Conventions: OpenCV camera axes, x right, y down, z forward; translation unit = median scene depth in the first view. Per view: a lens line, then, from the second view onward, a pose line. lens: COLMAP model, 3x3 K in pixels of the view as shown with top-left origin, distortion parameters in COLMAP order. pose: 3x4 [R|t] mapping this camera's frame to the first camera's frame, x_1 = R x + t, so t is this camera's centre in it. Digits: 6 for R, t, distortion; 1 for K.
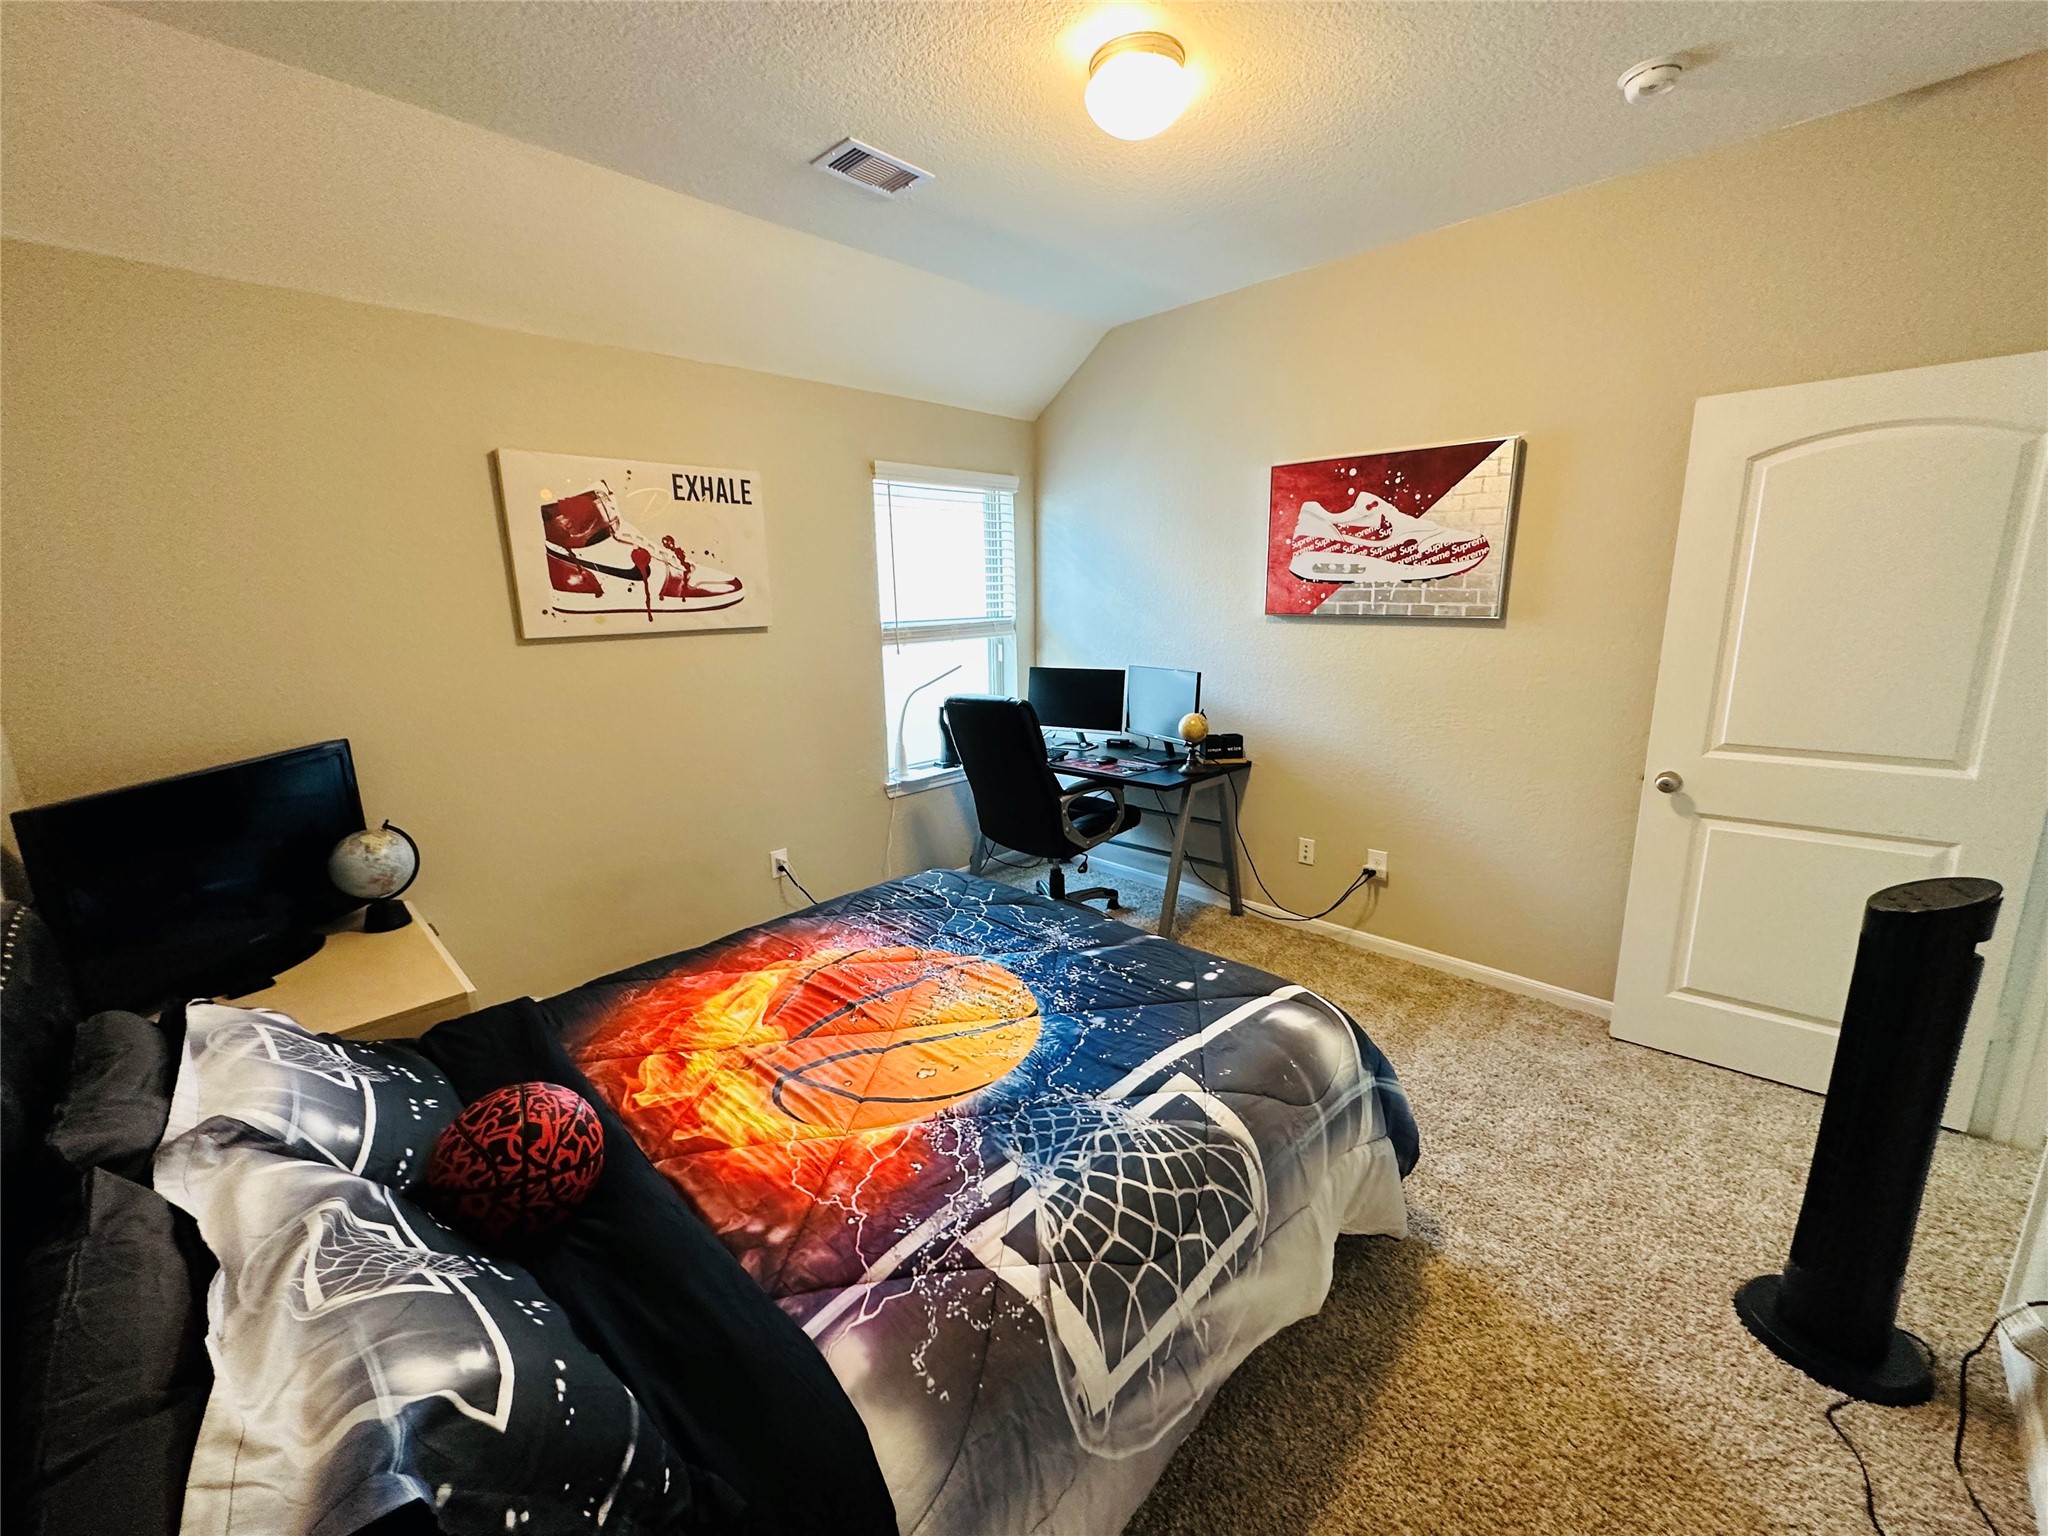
lens RADIAL K [[814.7, 0, 1024.0], [0, 814.7, 768.0], [0, 0, 1]] dist [-0.000686, 0.000359]
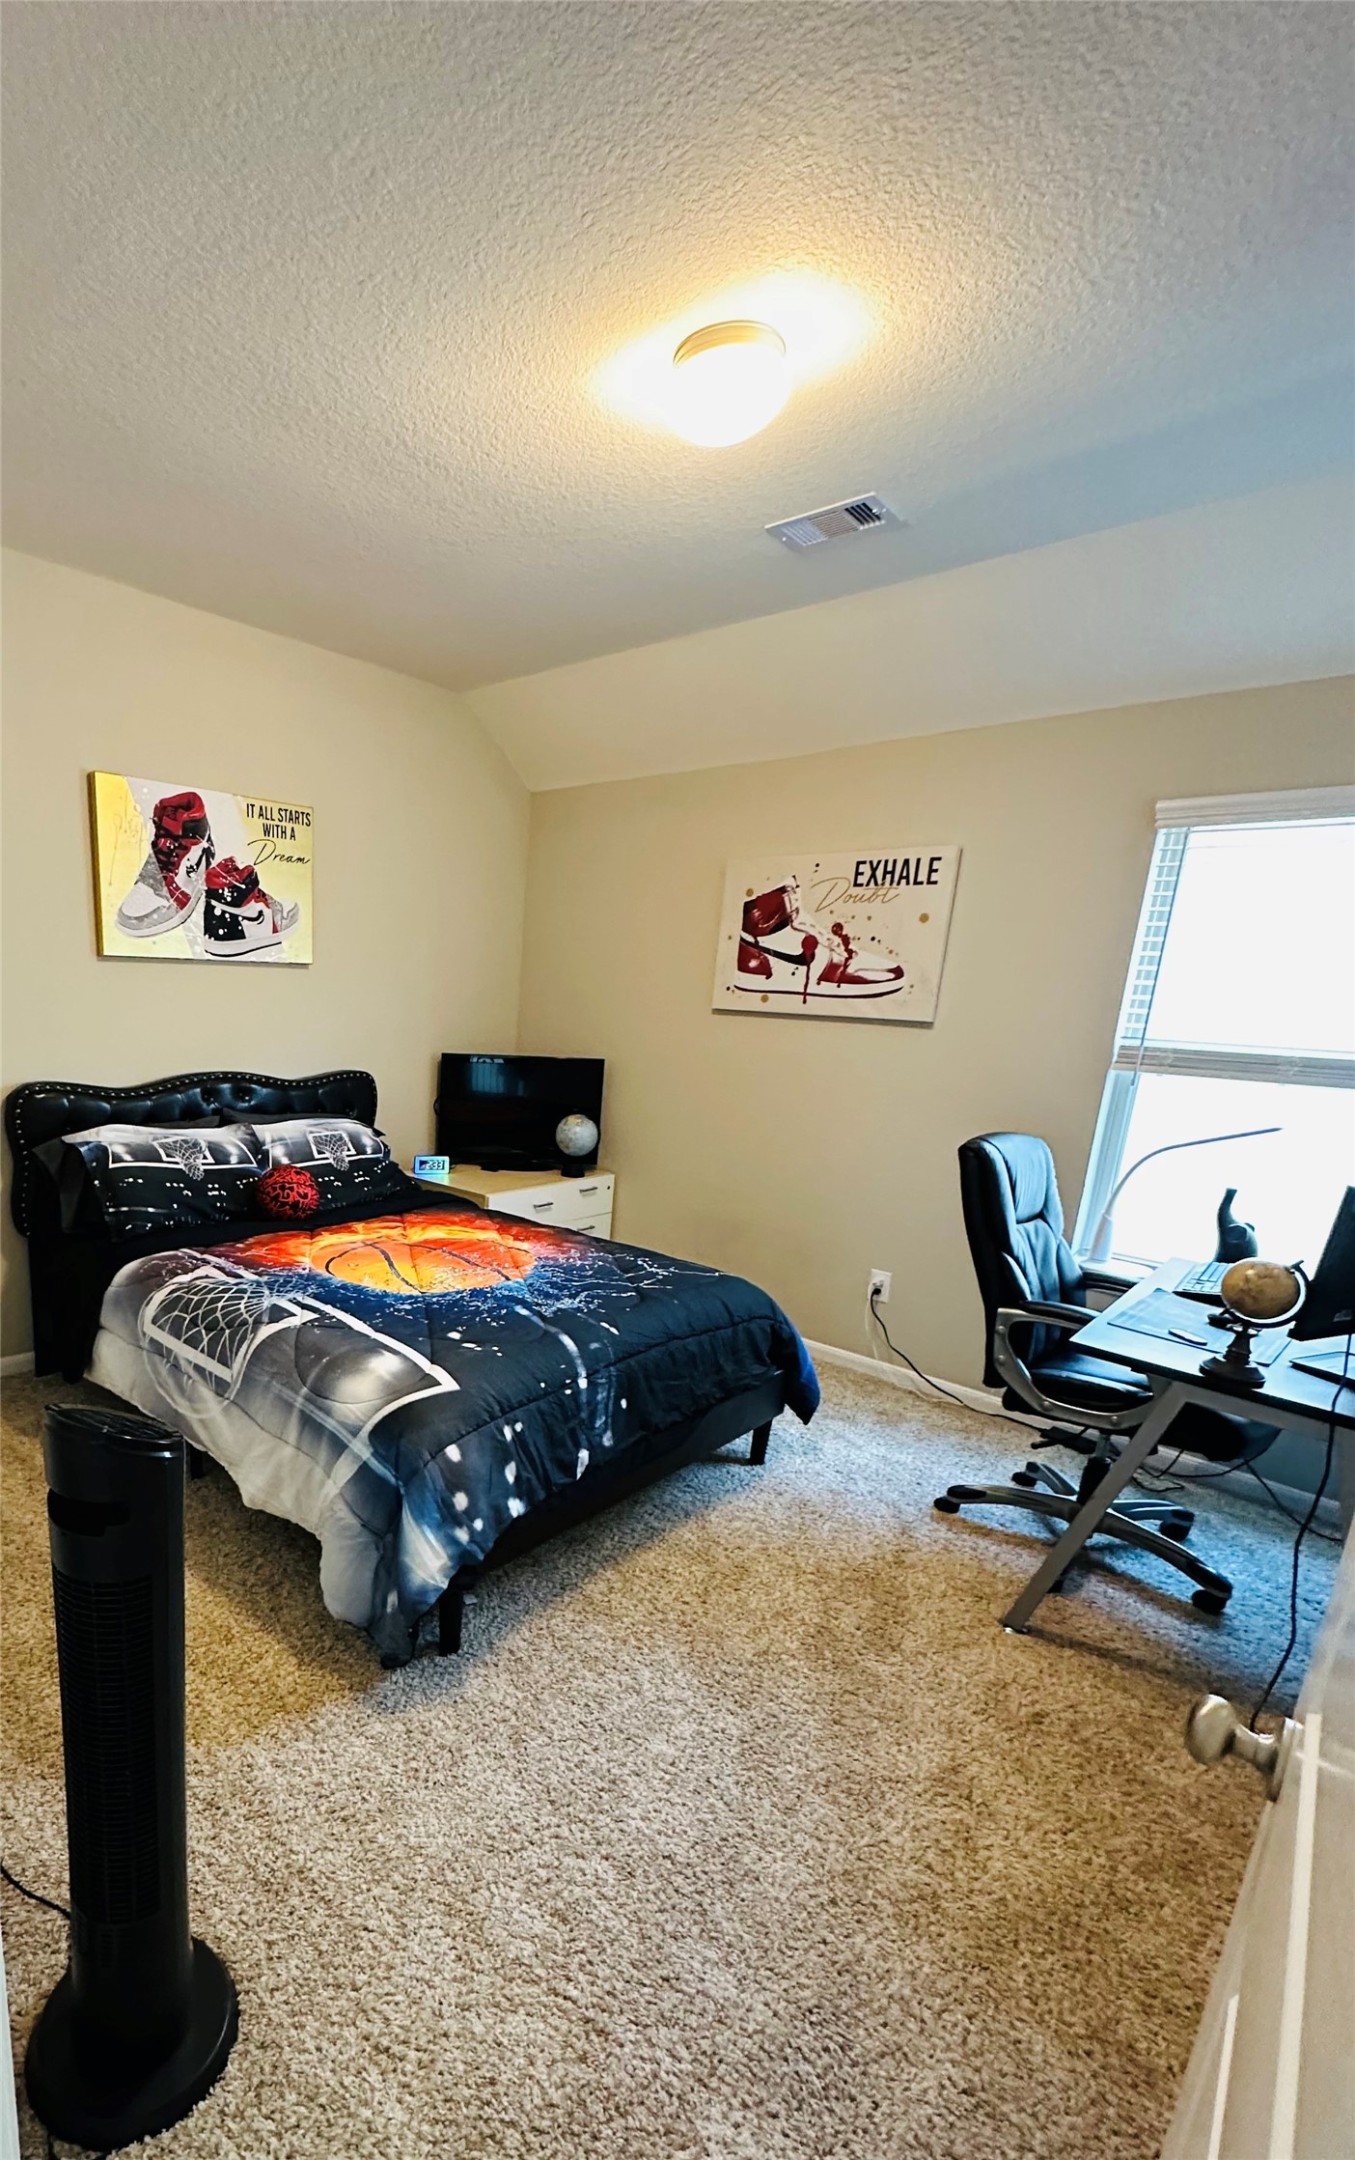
lens RADIAL K [[905.6, 0, 393.7], [0, 905.6, 1203.7], [0, 0, 1]] dist [-0.000585, -0.000111]
pose [[-0.048408, 0.264452, -0.963183, 0.847411], [-0.257897, 0.928306, 0.267837, -0.123950], [0.964959, 0.261368, 0.023264, 0.555955]]
